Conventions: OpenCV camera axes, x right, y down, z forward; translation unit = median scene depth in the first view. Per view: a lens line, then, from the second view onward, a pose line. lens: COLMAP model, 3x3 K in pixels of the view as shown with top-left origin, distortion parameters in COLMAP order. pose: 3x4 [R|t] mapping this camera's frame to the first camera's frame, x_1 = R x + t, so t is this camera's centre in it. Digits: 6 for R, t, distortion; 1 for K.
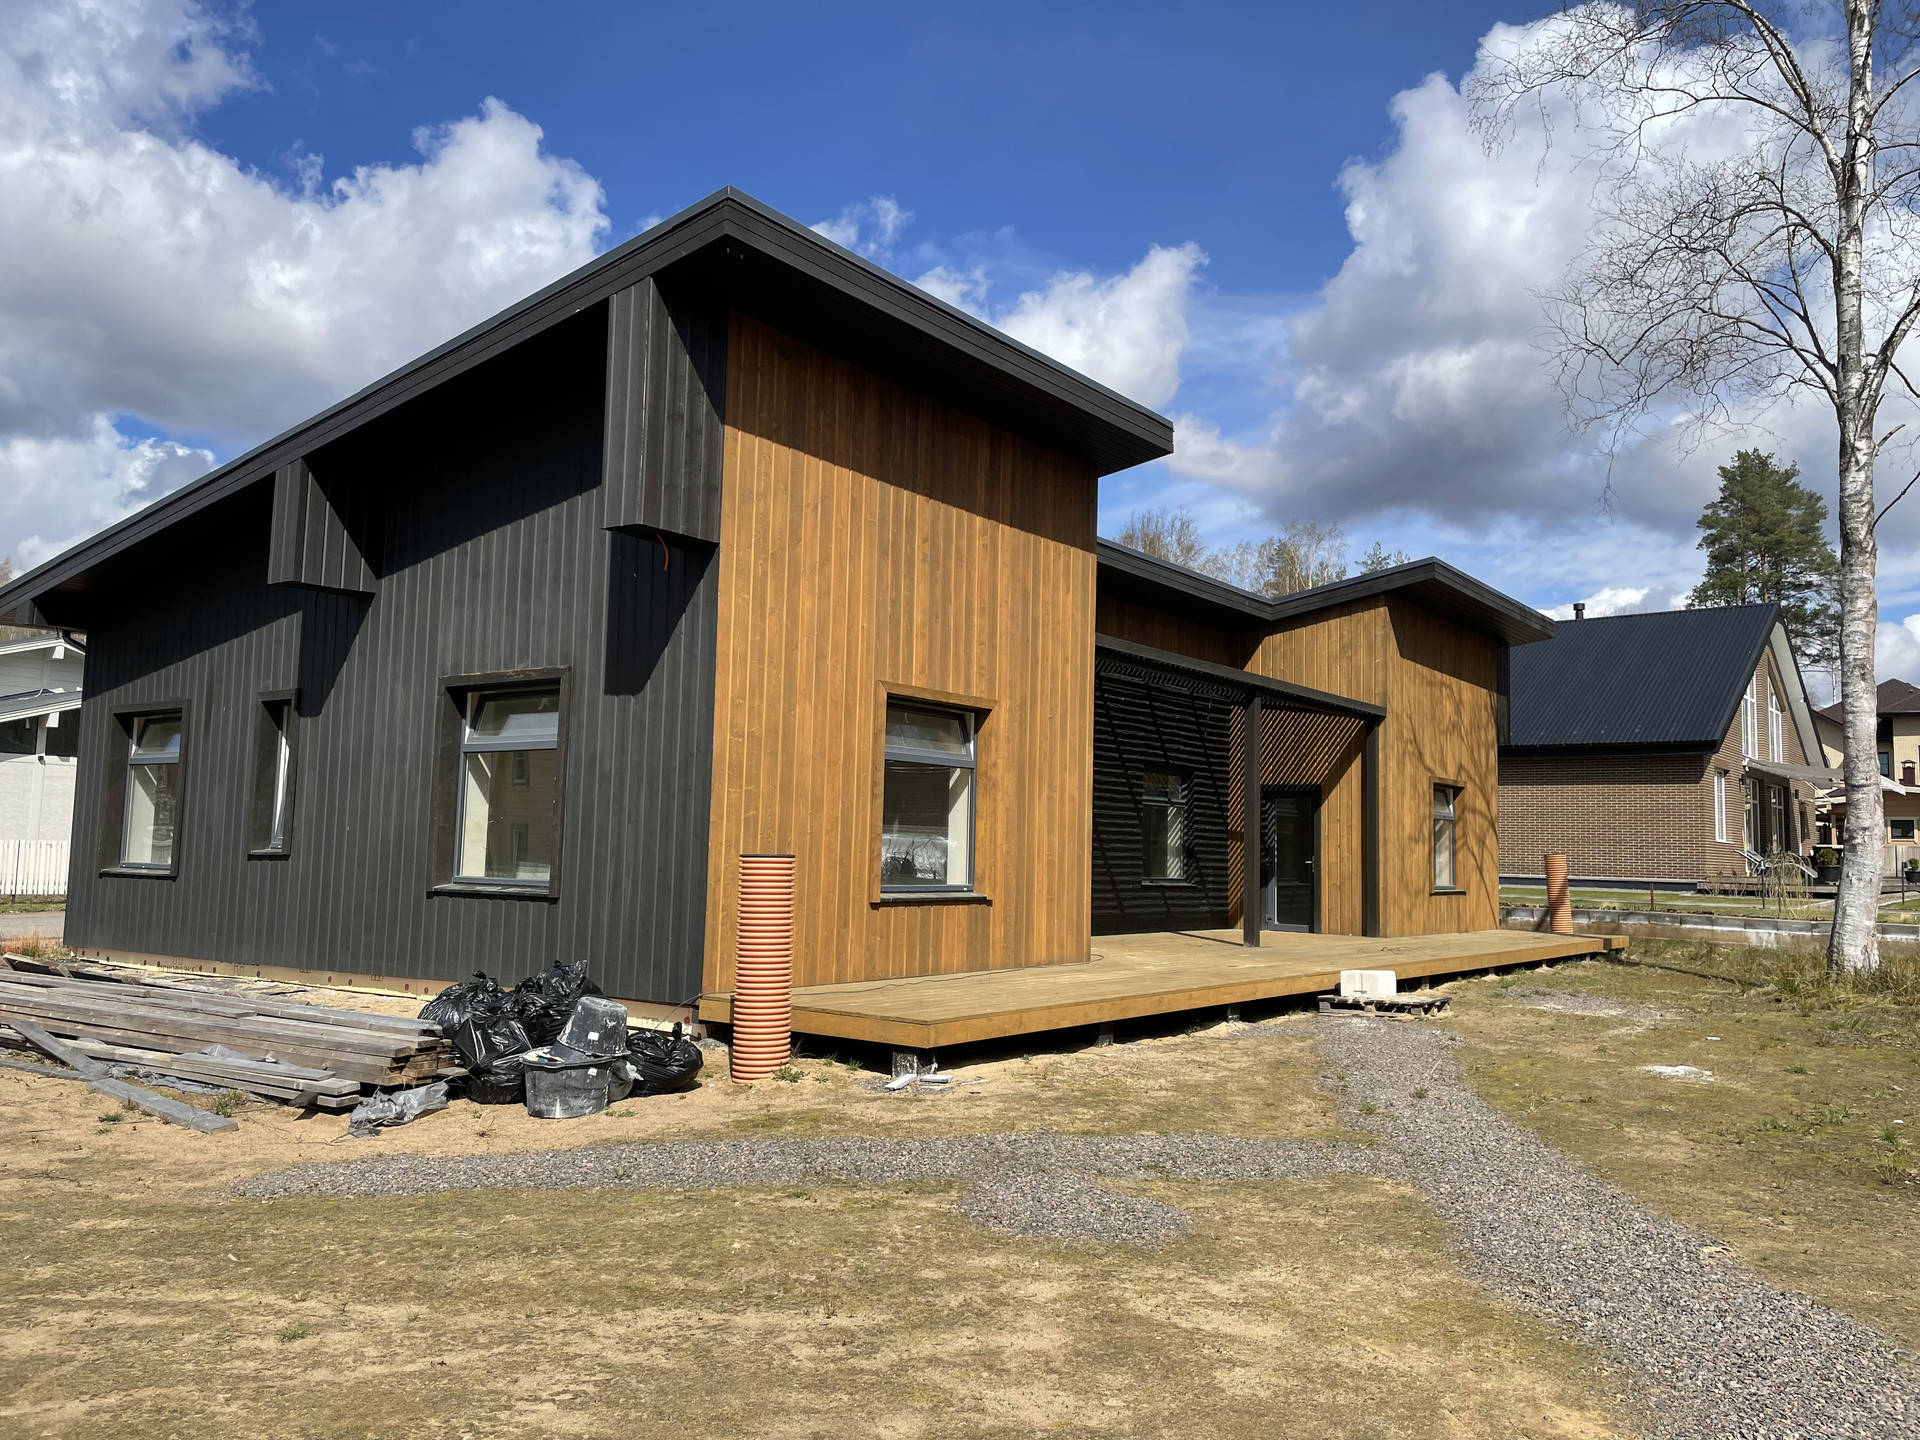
lens RADIAL K [[1428.0, 0, 960.0], [0, 1428.0, 720.0], [0, 0, 1]] dist [0.107917, -0.141330]
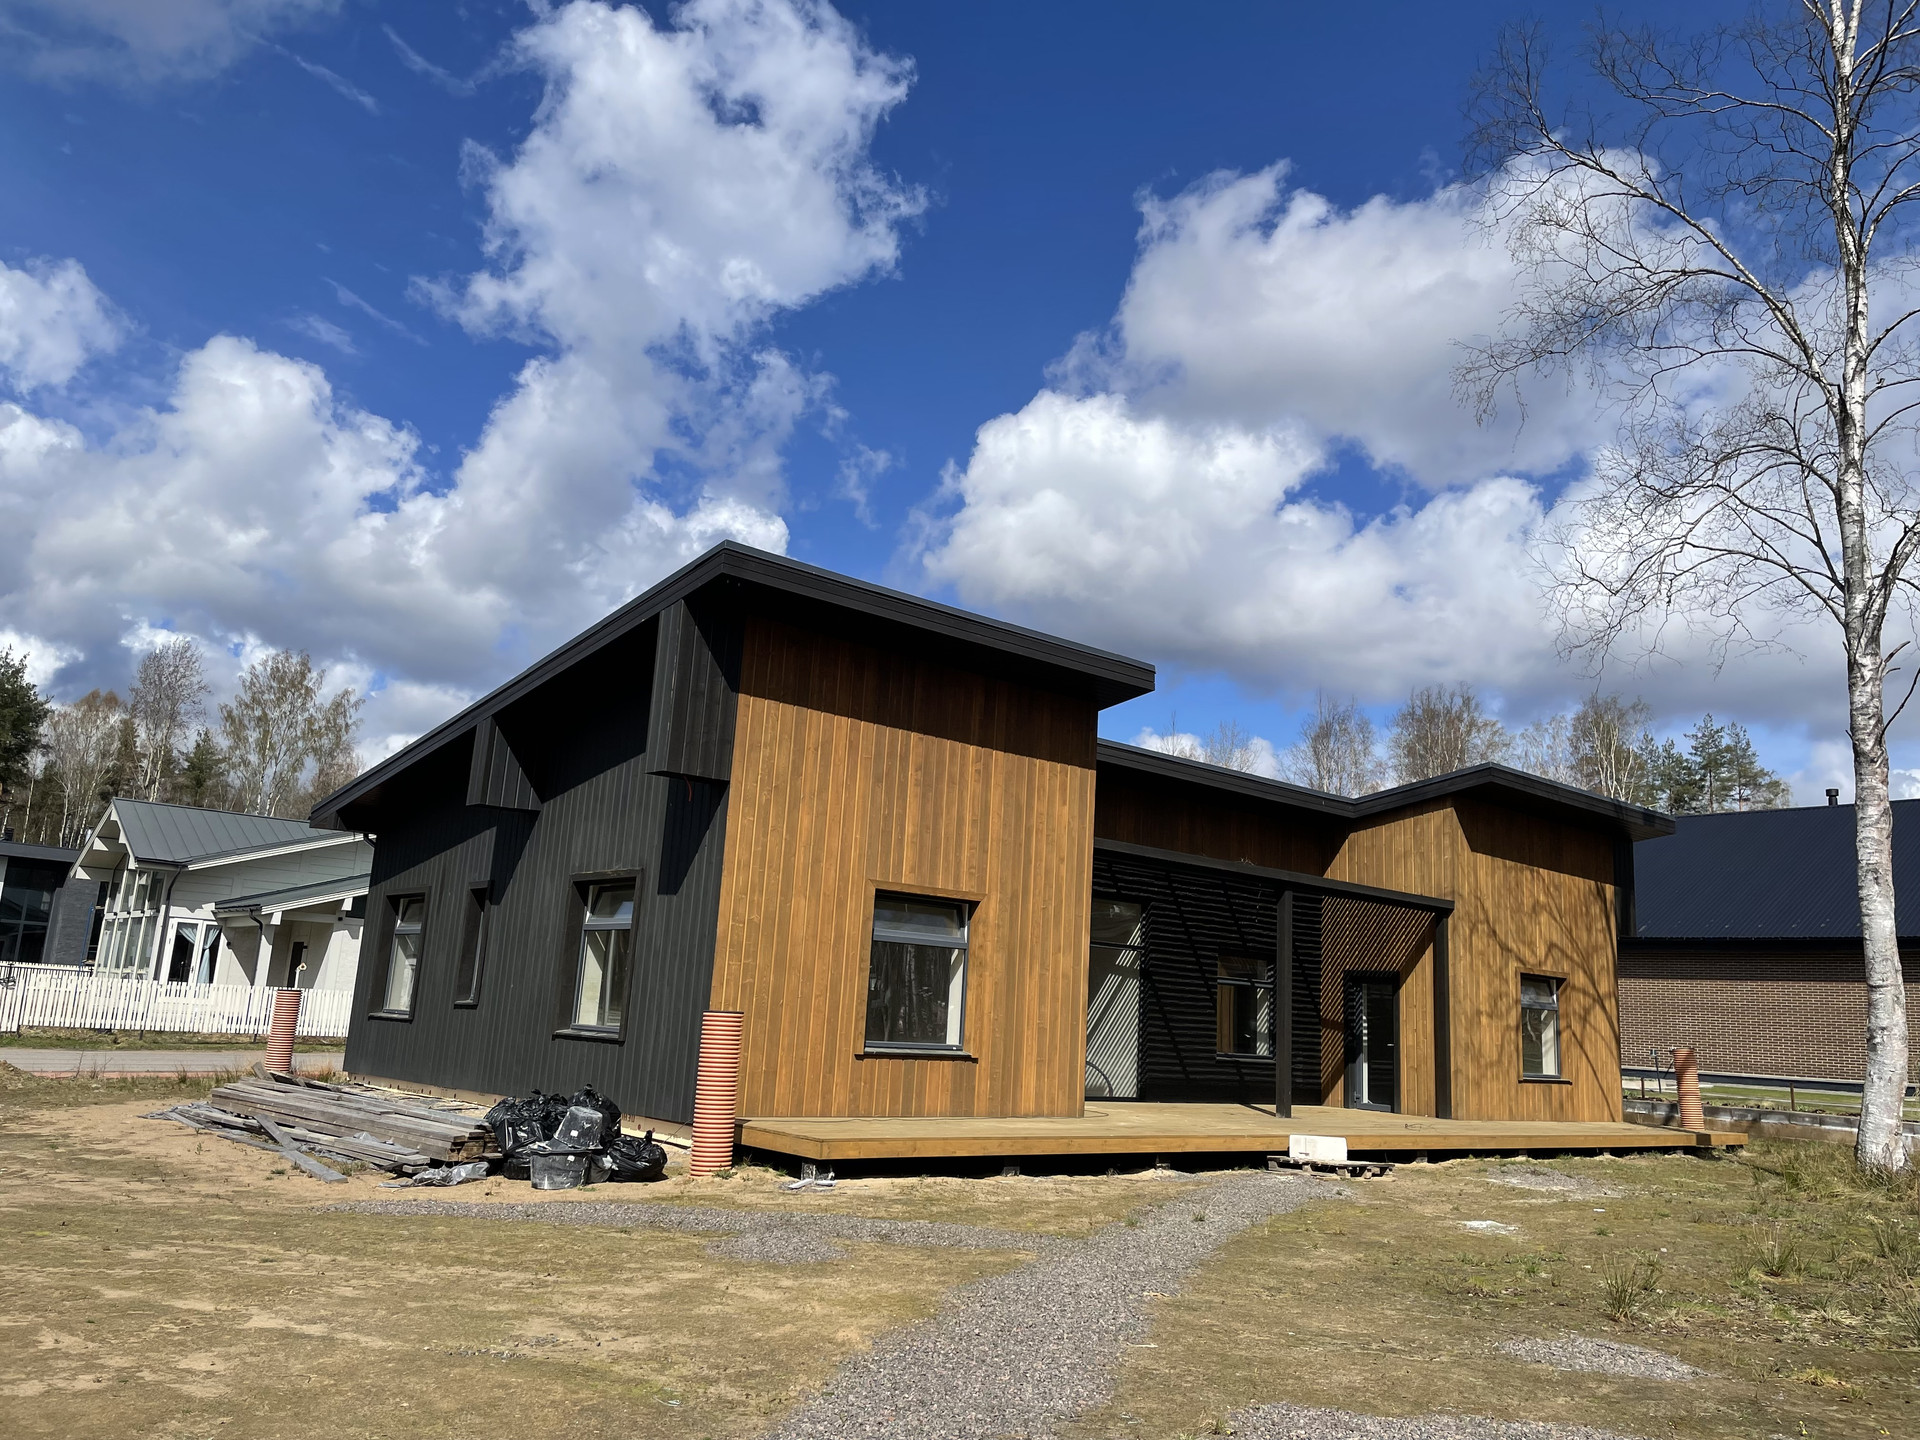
lens RADIAL K [[1428.0, 0, 960.0], [0, 1428.0, 720.0], [0, 0, 1]] dist [0.107917, -0.141330]
pose [[0.974079, -0.014747, -0.225726, 0.297280], [-0.012325, 0.992931, -0.118055, -0.017556], [0.225871, 0.117777, 0.967011, -0.239721]]
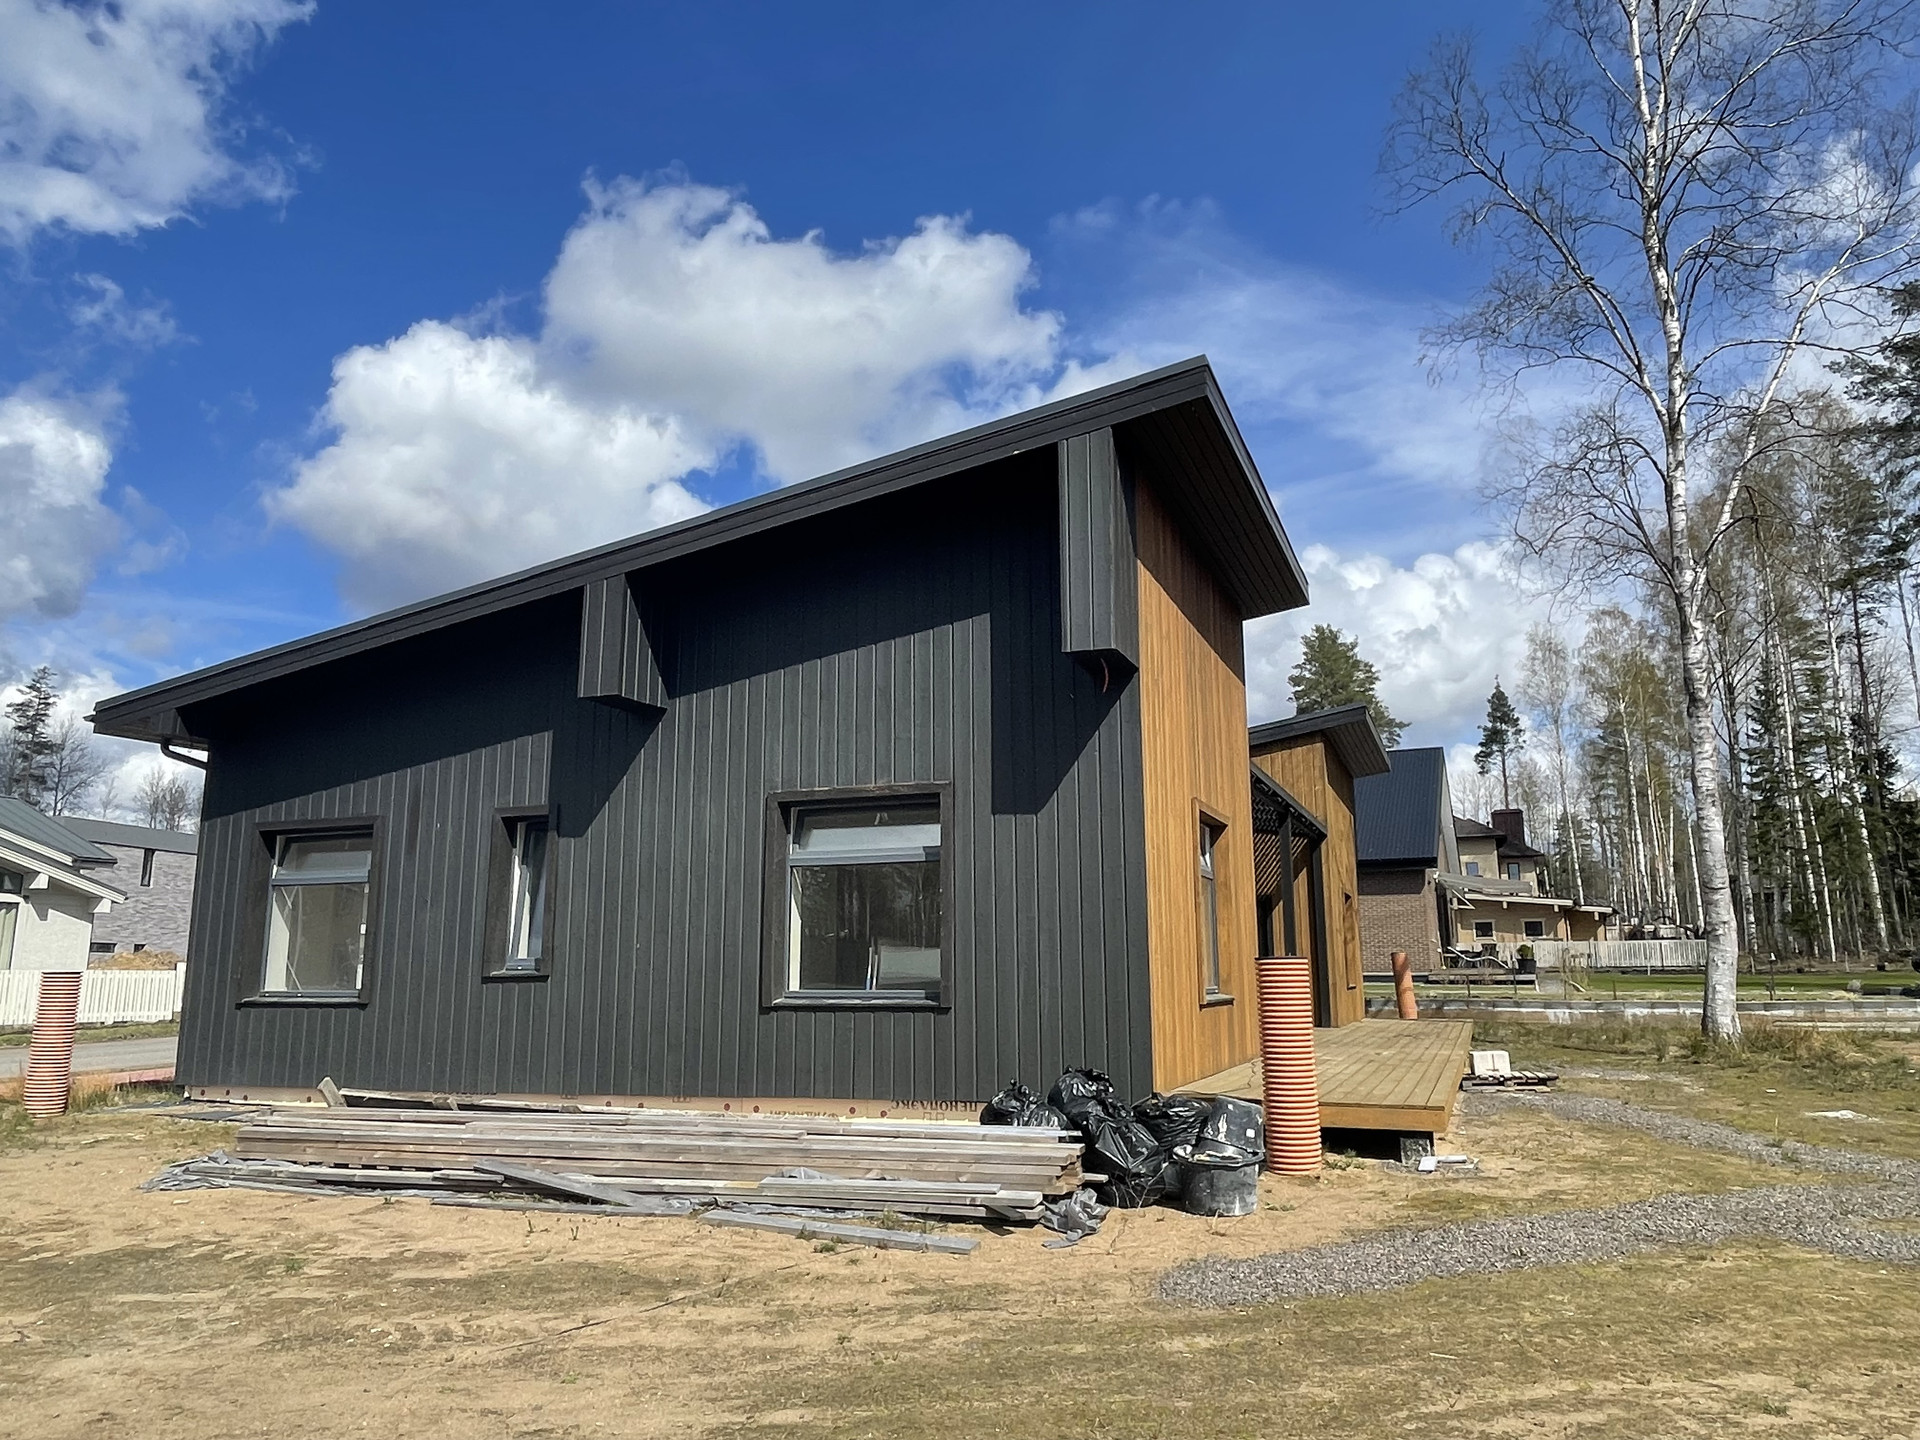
lens RADIAL K [[1316.6, 0, 949.1], [0, 1316.6, 711.0], [0, 0, 1]] dist [0.001082, -0.000335]
pose [[0.964362, 0.024196, 0.263476, -0.467377], [0.002750, 0.994839, -0.101427, 0.007435], [-0.264571, 0.098537, 0.959319, 0.074329]]
